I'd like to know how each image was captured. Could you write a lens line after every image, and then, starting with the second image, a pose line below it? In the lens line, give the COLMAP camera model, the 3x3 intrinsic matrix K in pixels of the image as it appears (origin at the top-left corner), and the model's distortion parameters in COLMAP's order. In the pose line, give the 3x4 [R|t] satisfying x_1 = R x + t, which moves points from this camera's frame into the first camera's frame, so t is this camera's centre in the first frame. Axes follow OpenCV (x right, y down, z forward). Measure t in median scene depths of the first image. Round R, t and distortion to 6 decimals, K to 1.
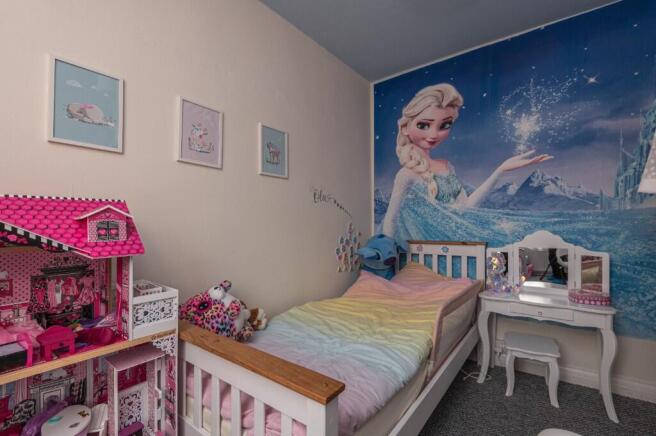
lens RADIAL K [[300.1, 0, 331.4], [0, 300.1, 228.4], [0, 0, 1]] dist [0.038062, -0.019430]
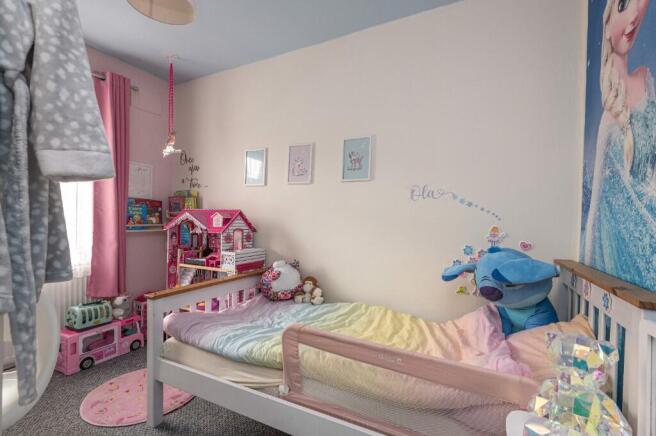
lens RADIAL K [[300.1, 0, 331.4], [0, 300.1, 228.4], [0, 0, 1]] dist [0.038062, -0.019430]
pose [[0.165618, 0.042137, -0.985289, 0.803633], [-0.037242, 0.998641, 0.036448, -0.030158], [0.985487, 0.030658, 0.166962, 0.647567]]
